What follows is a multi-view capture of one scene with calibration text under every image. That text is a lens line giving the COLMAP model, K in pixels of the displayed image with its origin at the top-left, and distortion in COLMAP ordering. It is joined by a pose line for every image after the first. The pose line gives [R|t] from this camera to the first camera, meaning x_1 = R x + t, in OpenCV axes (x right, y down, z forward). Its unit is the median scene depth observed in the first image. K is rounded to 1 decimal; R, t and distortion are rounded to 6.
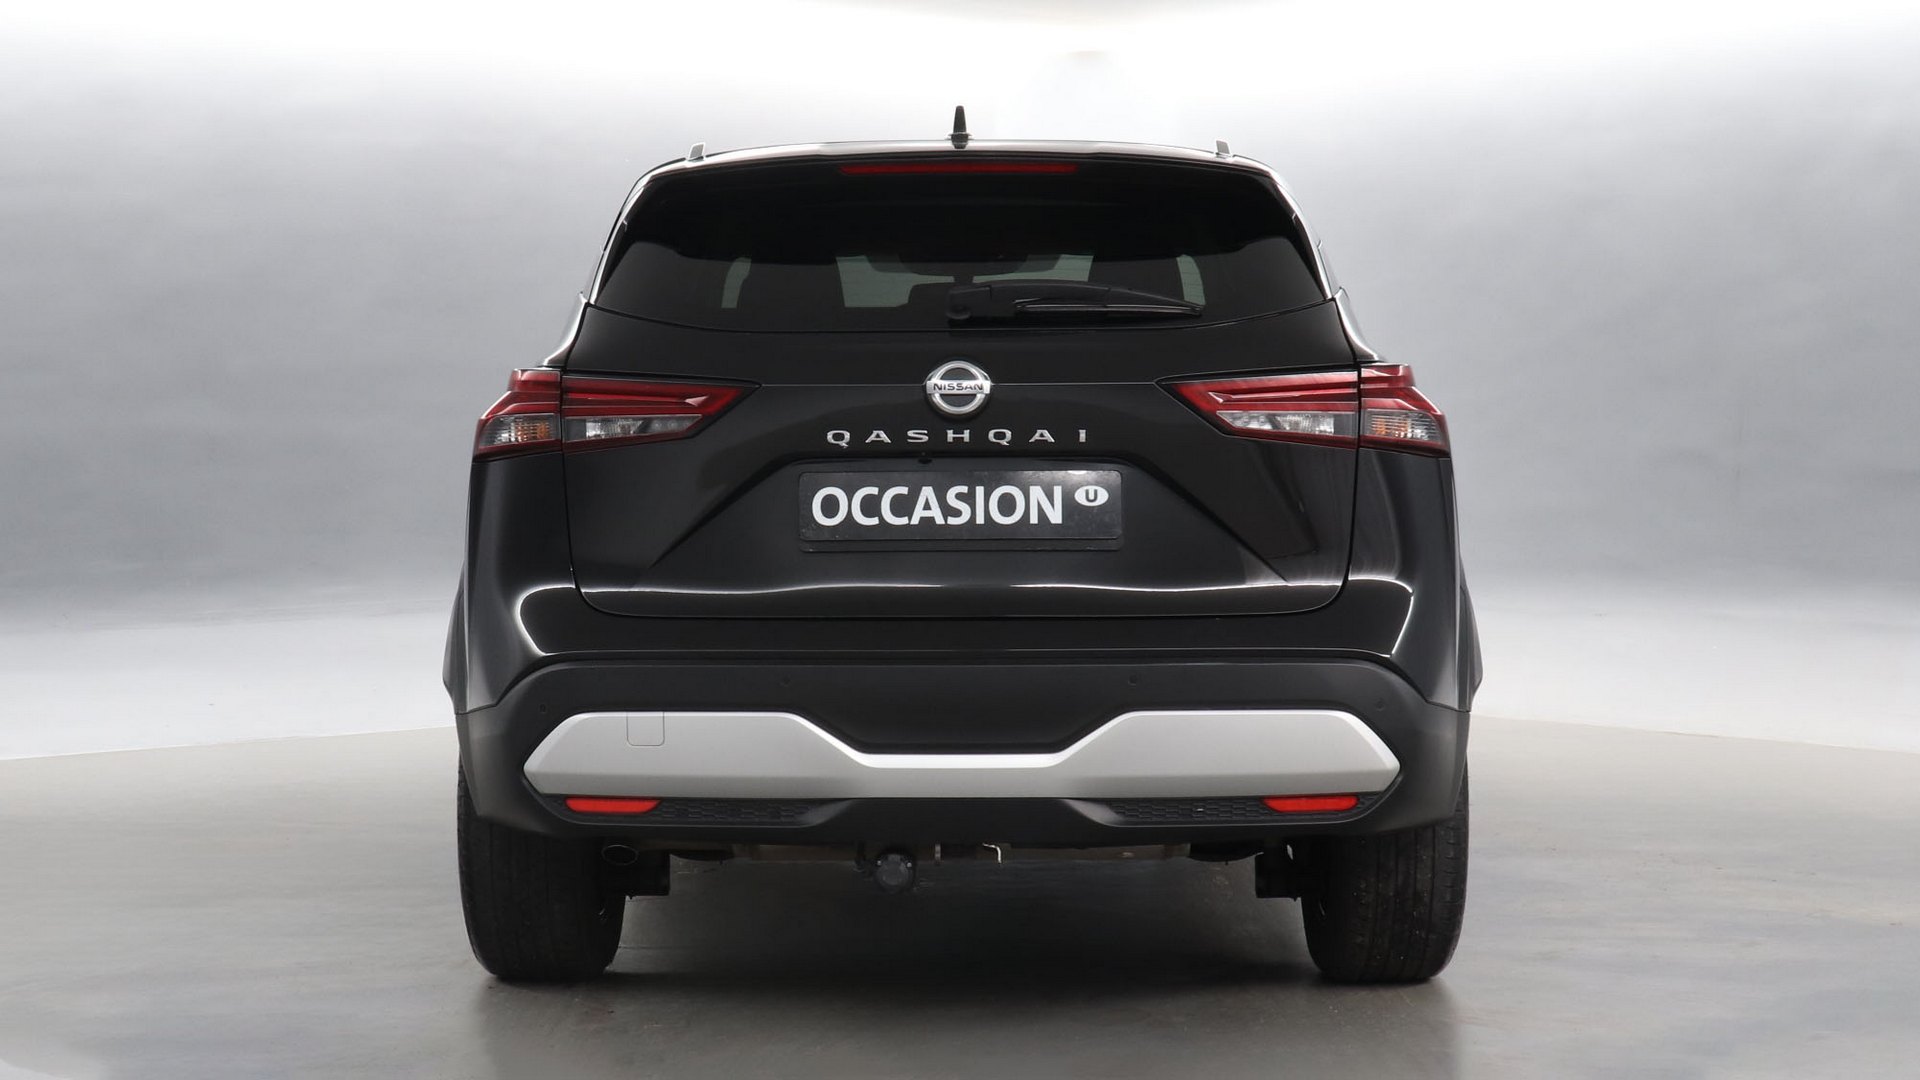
lens RADIAL K [[2956.3, 0, 960.0], [0, 2956.3, 540.0], [0, 0, 1]] dist [-0.004964, -0.011087]
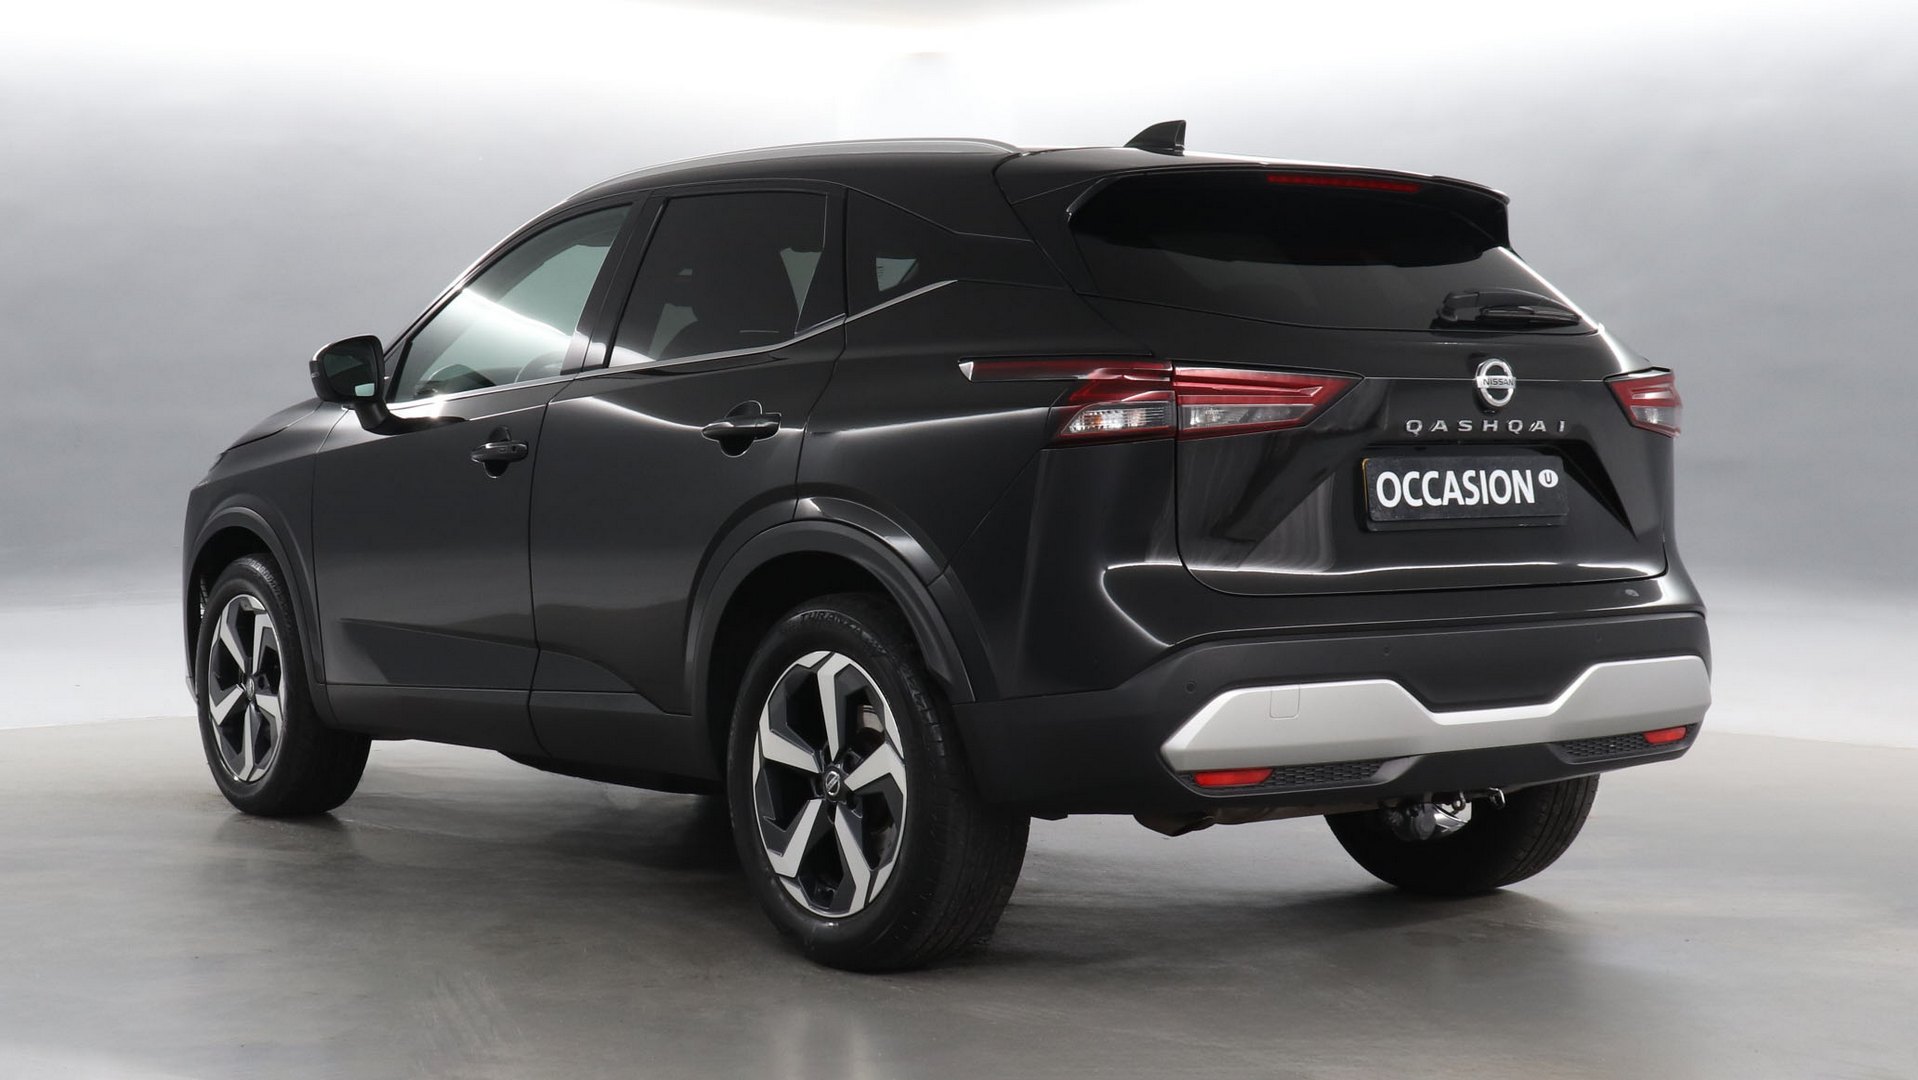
lens RADIAL K [[2953.2, 0, 959.0], [0, 2953.2, 540.0], [0, 0, 1]] dist [-0.004964, -0.011087]
pose [[0.787082, -0.018403, 0.616574, -0.843282], [0.019660, 0.999795, 0.004745, -0.001039], [-0.616535, 0.008387, 0.787283, 0.238968]]
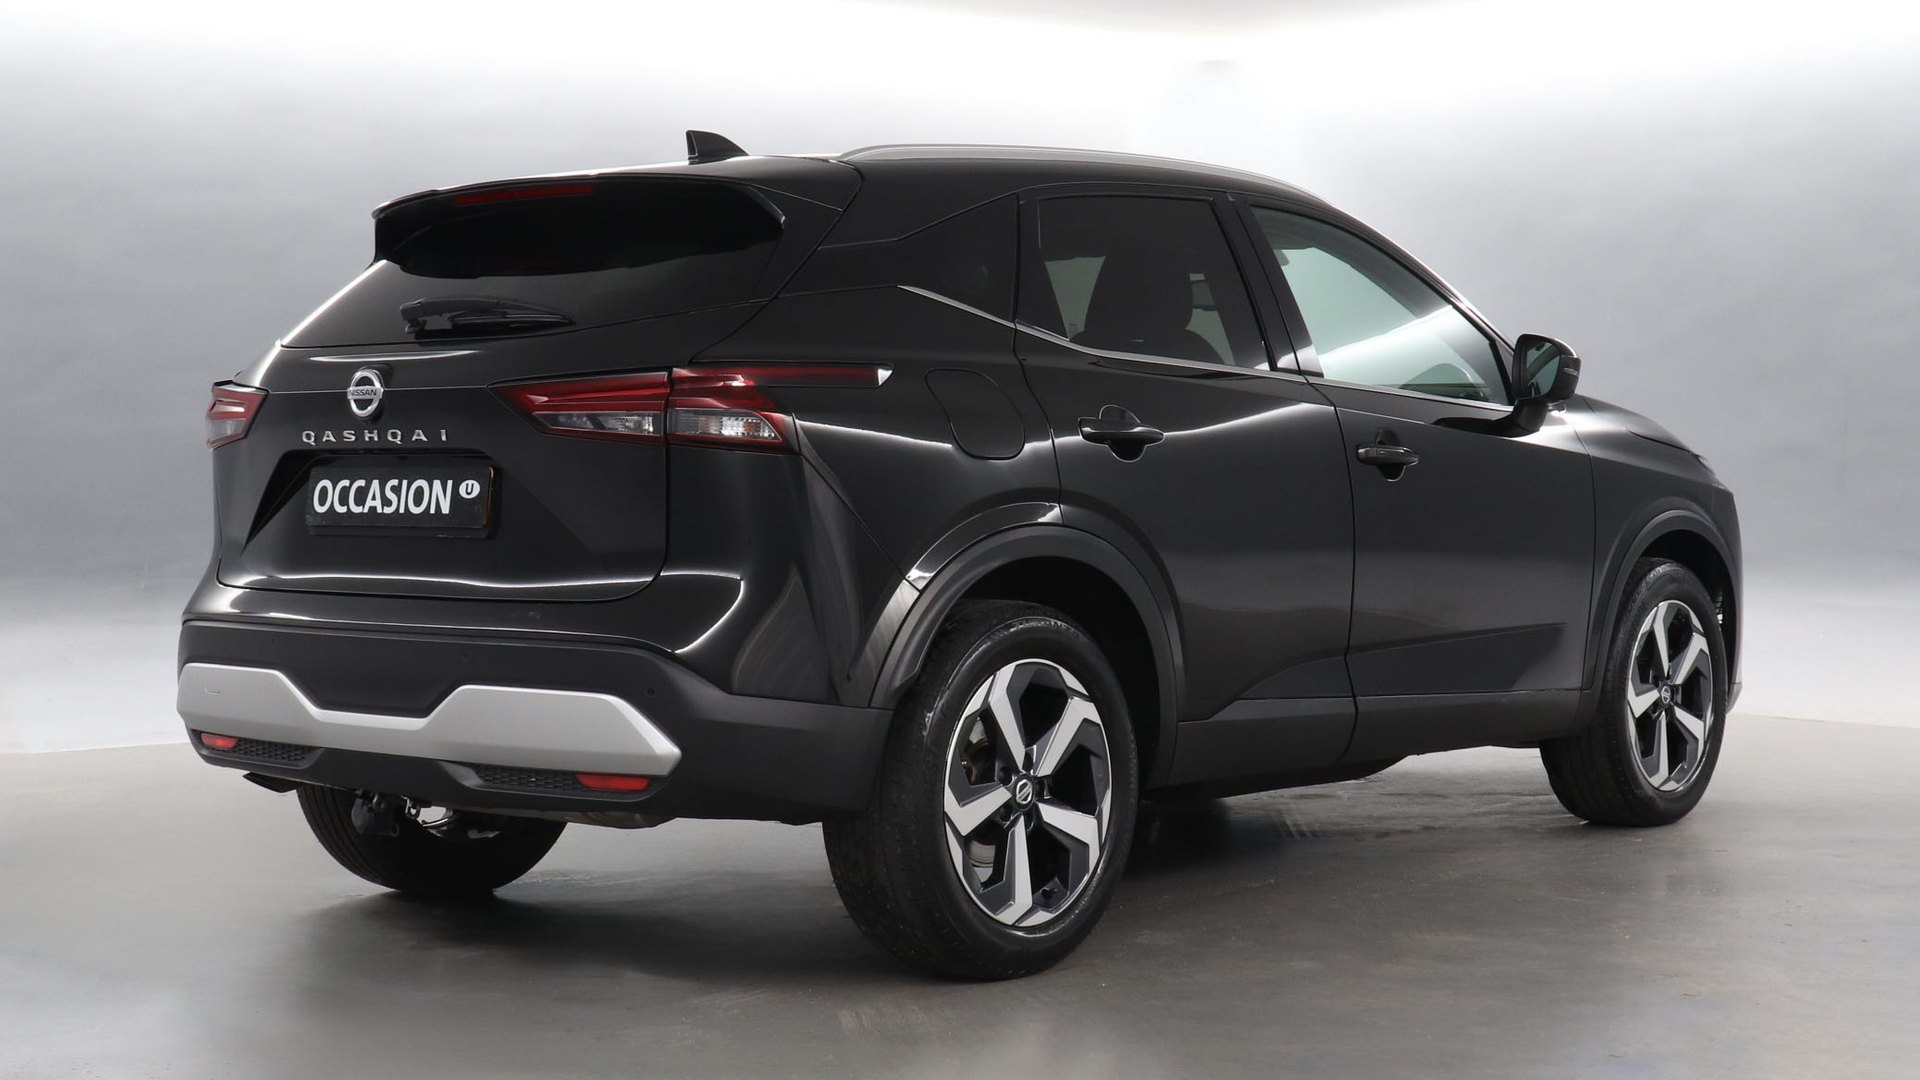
lens RADIAL K [[2956.3, 0, 960.0], [0, 2956.3, 540.0], [0, 0, 1]] dist [-0.004964, -0.011087]
pose [[0.763630, 0.020168, -0.645339, 0.900701], [-0.019149, 0.999780, 0.008586, -0.008988], [0.645370, 0.005801, 0.763848, 0.272606]]
